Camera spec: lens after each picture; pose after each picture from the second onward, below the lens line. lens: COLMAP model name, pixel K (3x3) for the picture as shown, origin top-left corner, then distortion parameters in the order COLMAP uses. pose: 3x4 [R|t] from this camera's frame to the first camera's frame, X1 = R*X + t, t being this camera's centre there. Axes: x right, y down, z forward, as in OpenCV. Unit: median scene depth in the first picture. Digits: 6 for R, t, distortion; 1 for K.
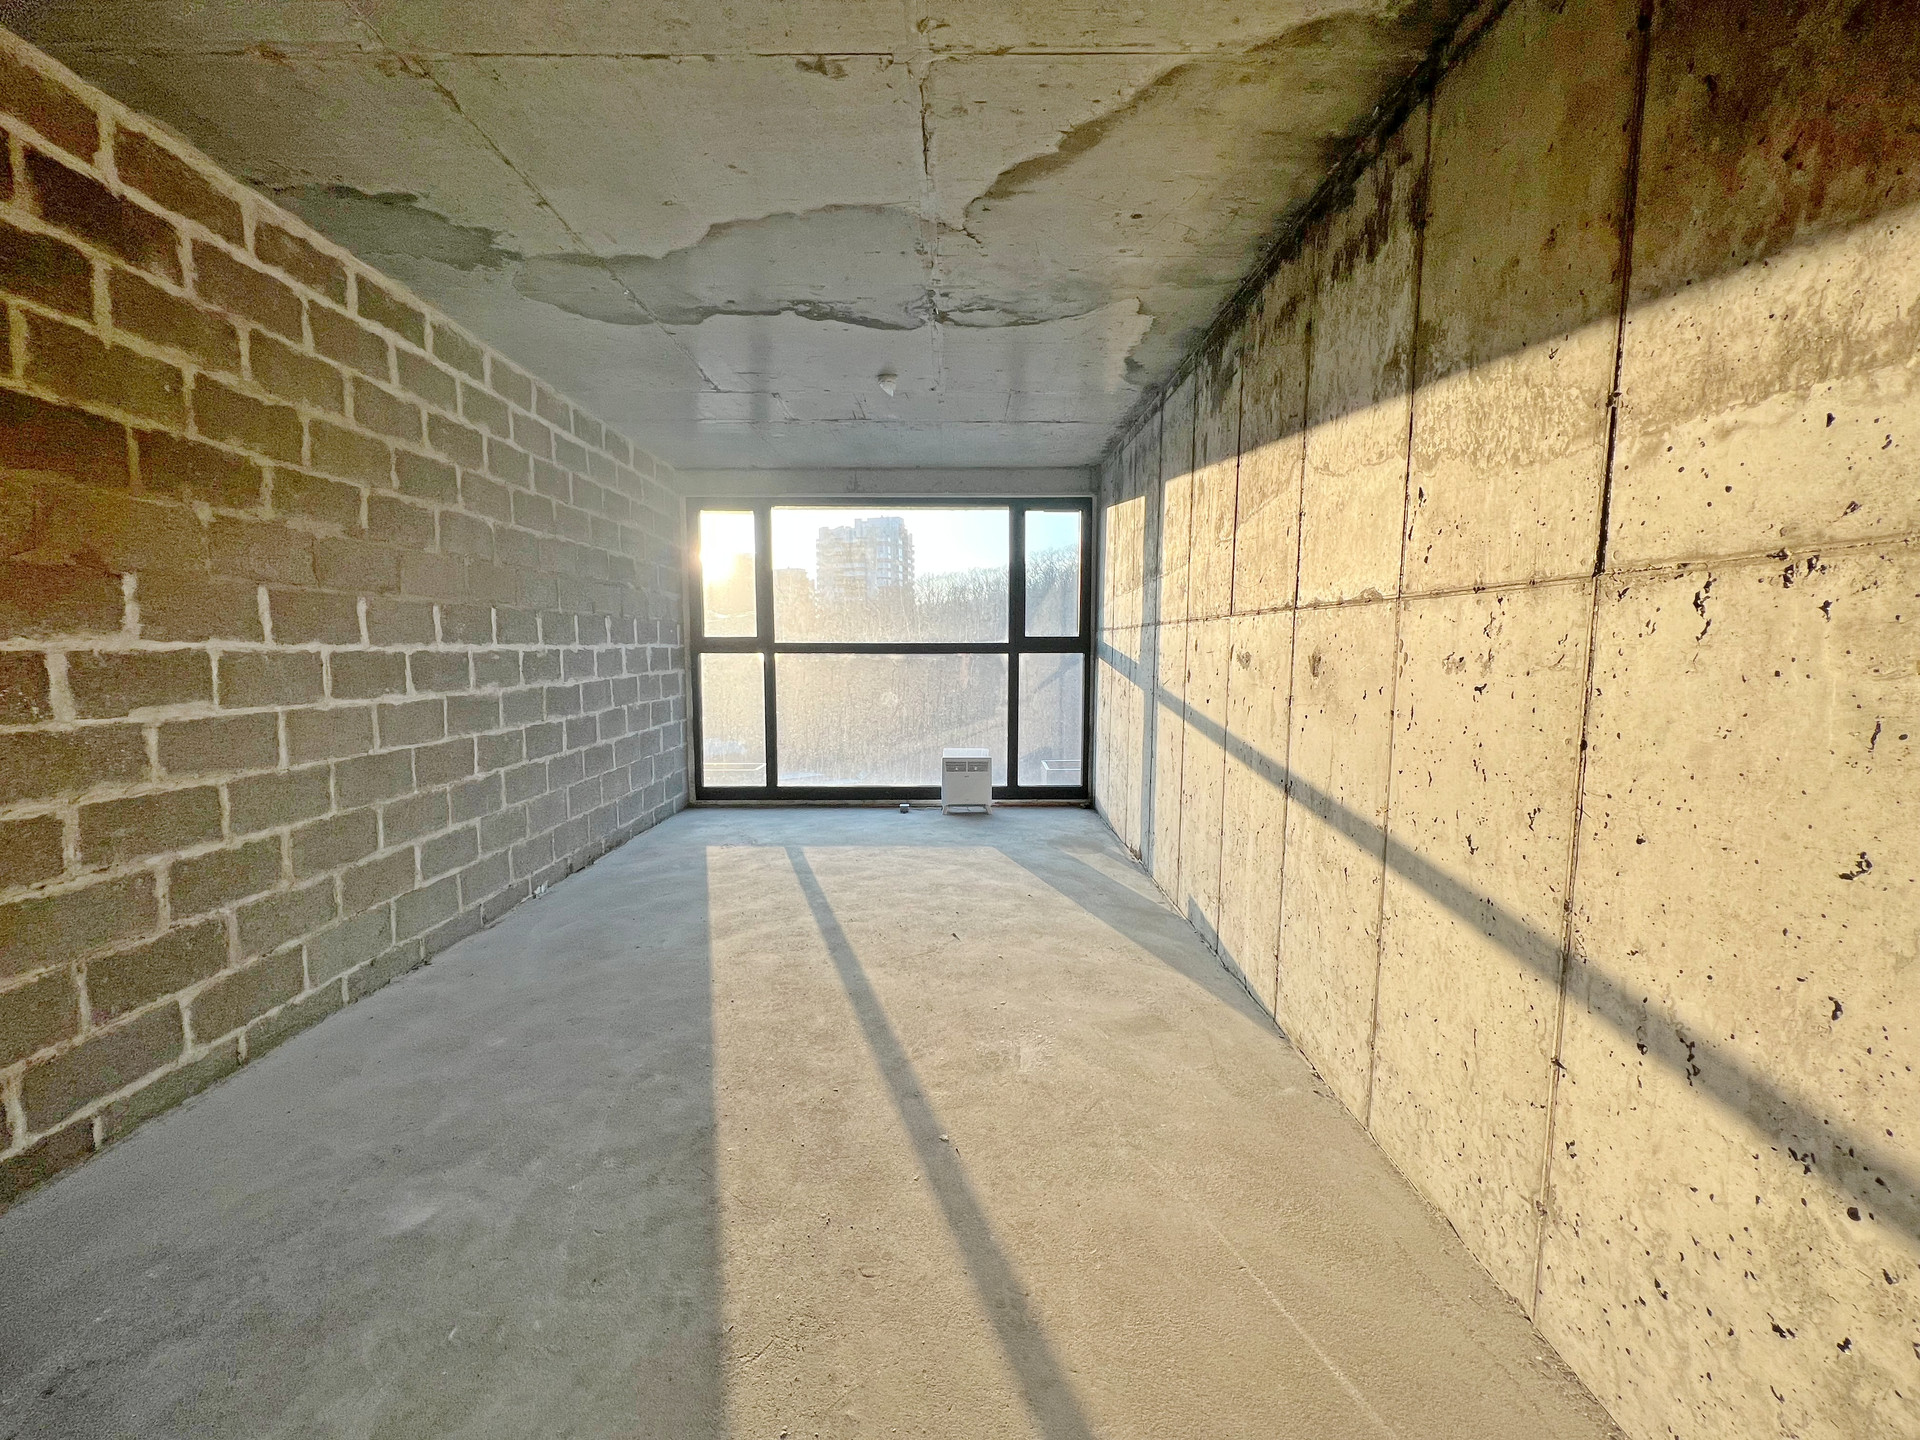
lens RADIAL K [[766.0, 0, 952.2], [0, 766.0, 721.7], [0, 0, 1]] dist [-0.001045, 0.000543]
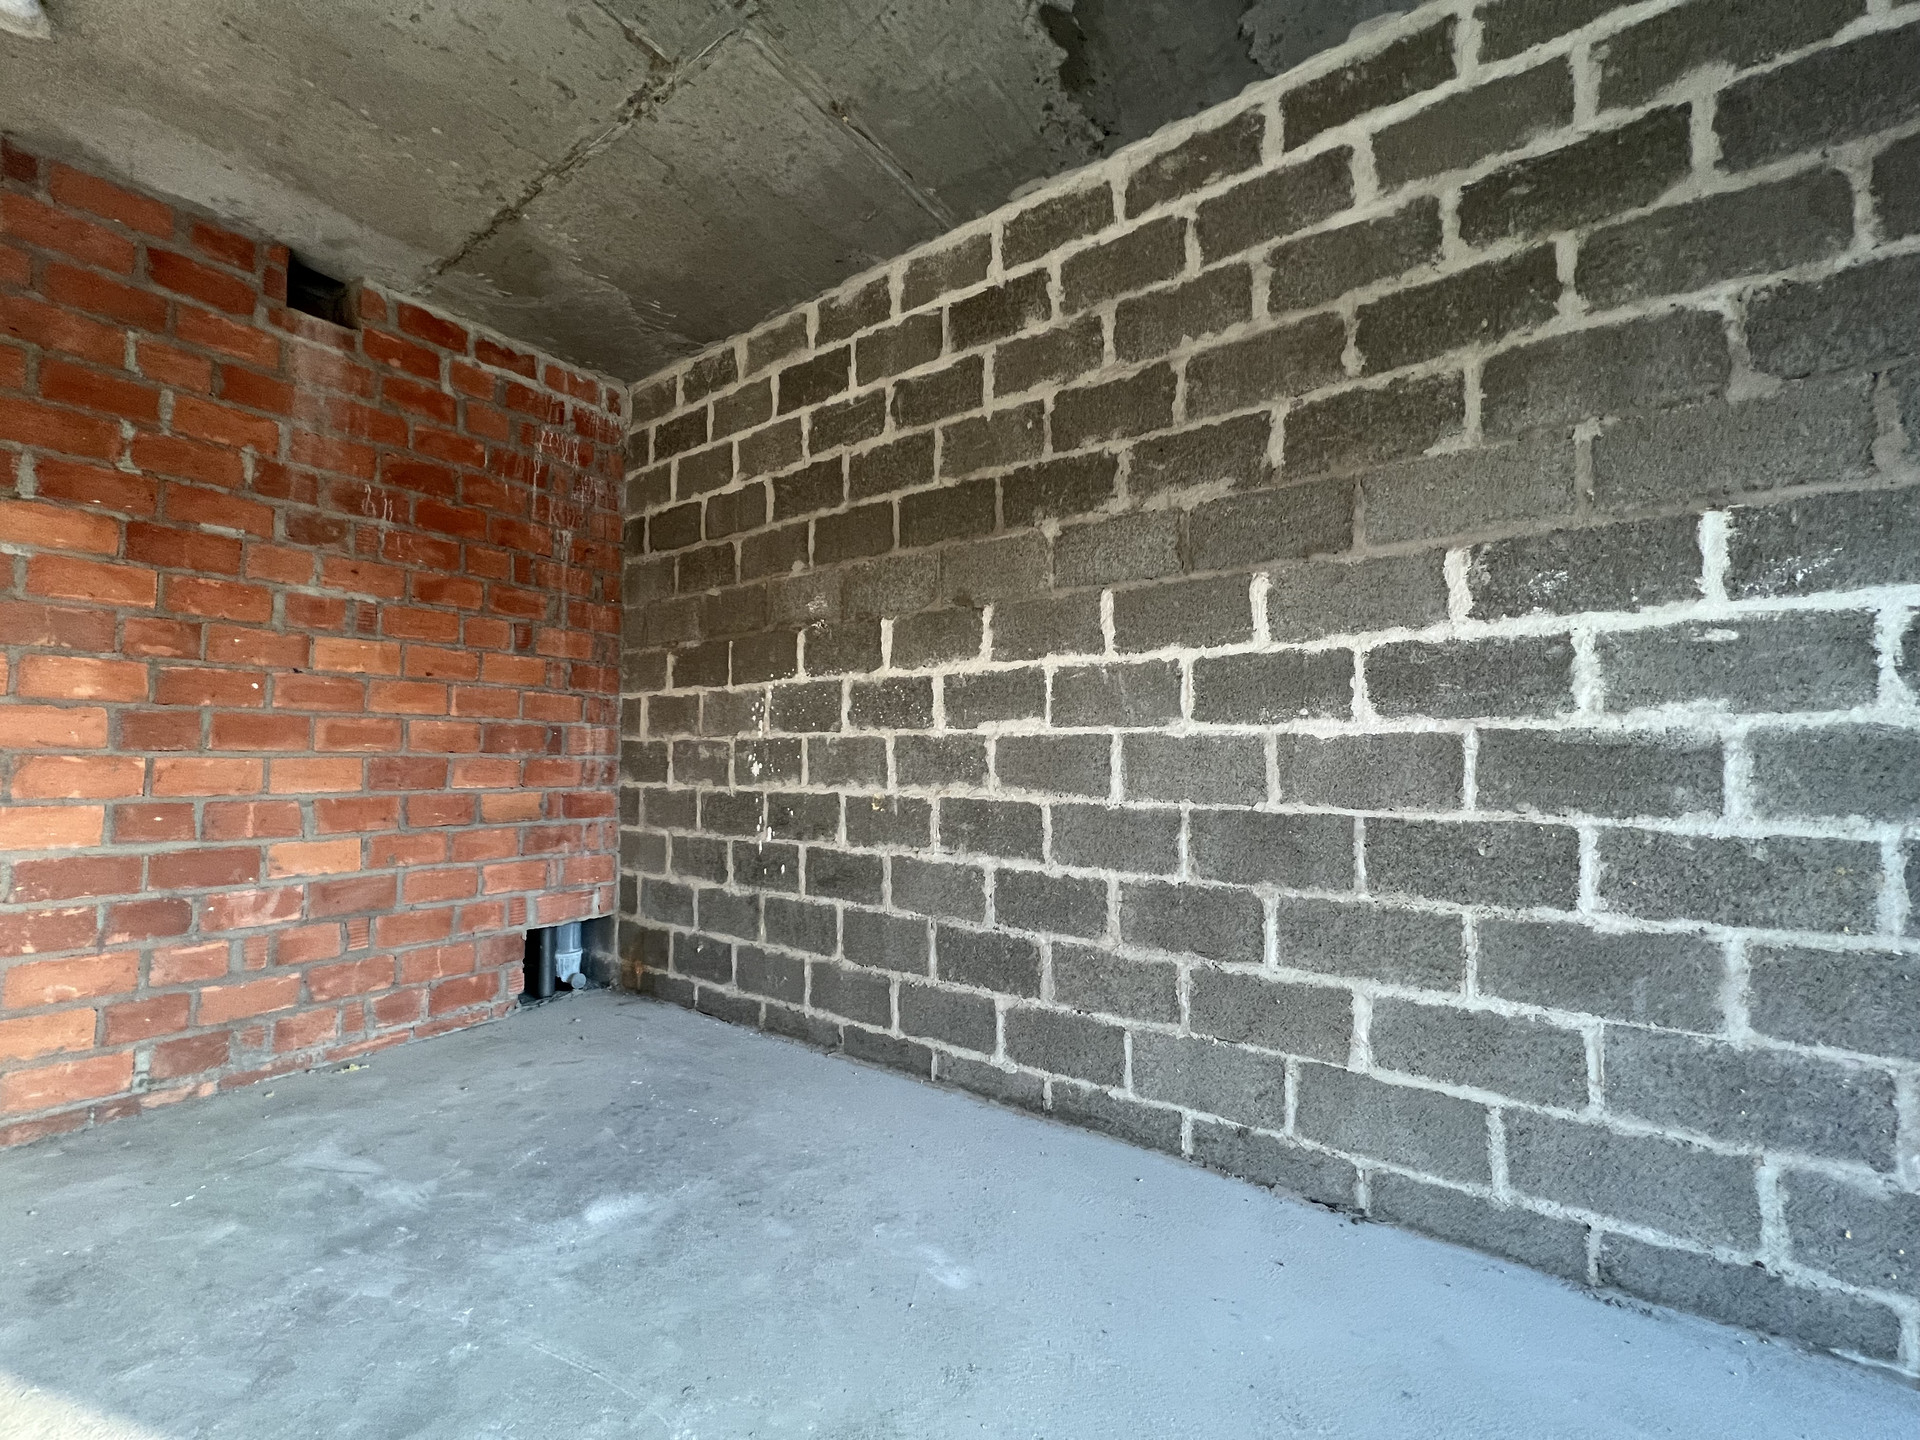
lens RADIAL K [[766.0, 0, 961.7], [0, 766.0, 722.6], [0, 0, 1]] dist [-0.001045, 0.000543]
pose [[-0.567577, -0.035242, -0.822566, -0.084190], [-0.077682, 0.996919, 0.010890, -0.020385], [0.819647, 0.070079, -0.568566, 1.240671]]
